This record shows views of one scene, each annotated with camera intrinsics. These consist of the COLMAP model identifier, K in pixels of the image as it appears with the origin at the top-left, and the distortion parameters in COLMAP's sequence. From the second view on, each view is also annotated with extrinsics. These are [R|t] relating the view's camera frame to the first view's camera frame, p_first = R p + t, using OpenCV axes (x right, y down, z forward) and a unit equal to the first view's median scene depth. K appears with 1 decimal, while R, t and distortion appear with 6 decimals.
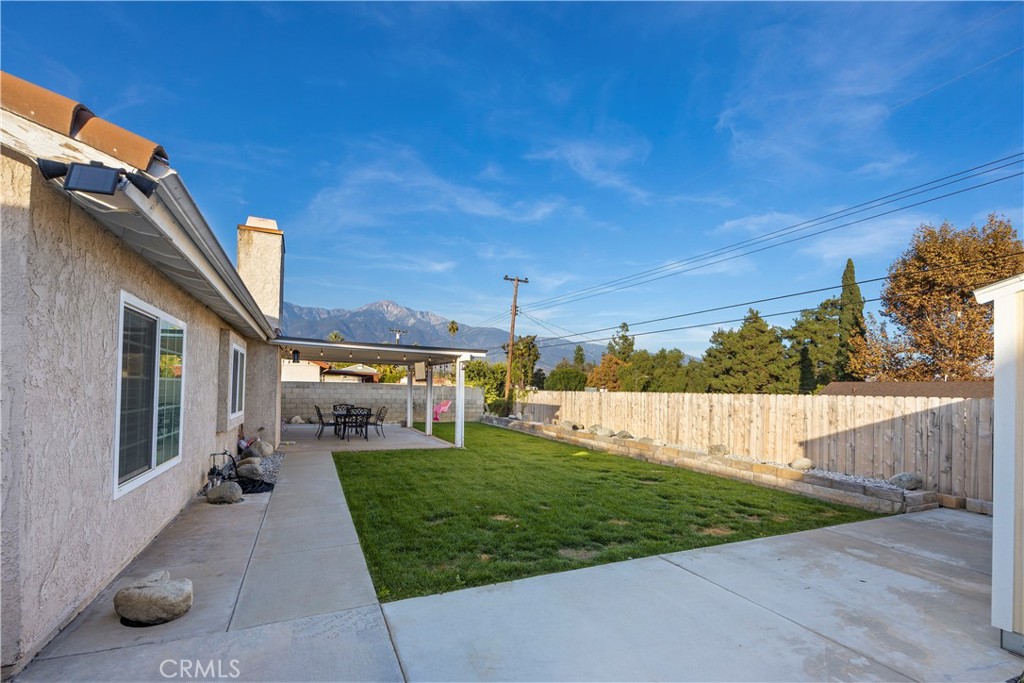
lens RADIAL K [[429.8, 0, 510.5], [0, 429.8, 378.3], [0, 0, 1]] dist [-0.000833, 0.000016]
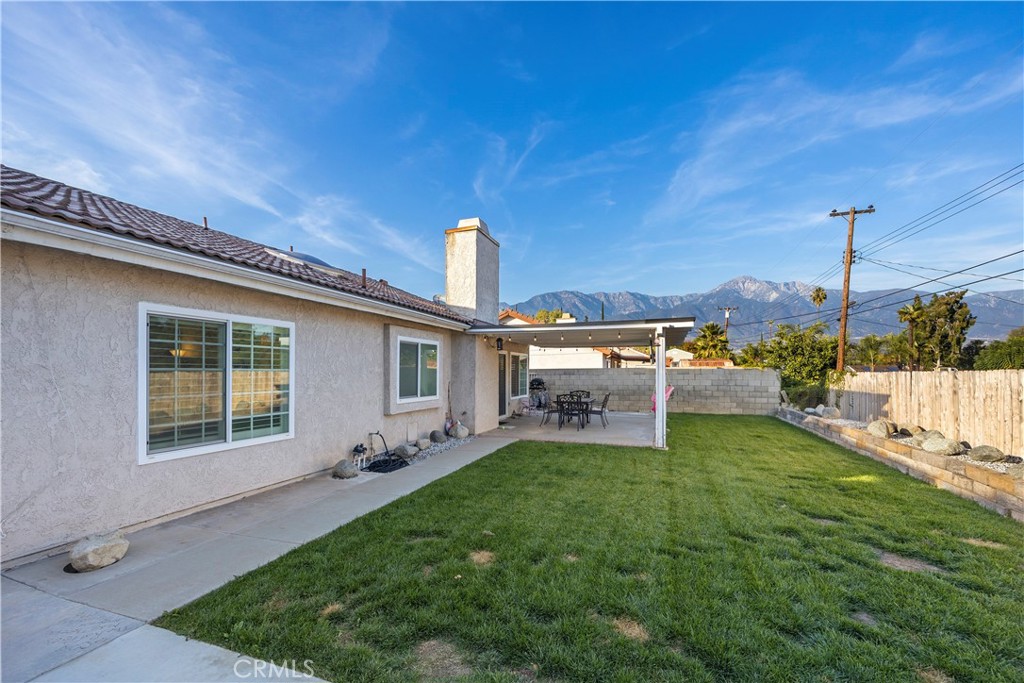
lens RADIAL K [[438.3, 0, 512.4], [0, 438.3, 371.9], [0, 0, 1]] dist [0.003035, 0.000147]
pose [[0.720973, -0.024086, -0.692544, 0.241916], [0.035272, 0.999376, 0.001963, 0.014254], [0.692065, -0.025842, 0.721373, 0.255753]]
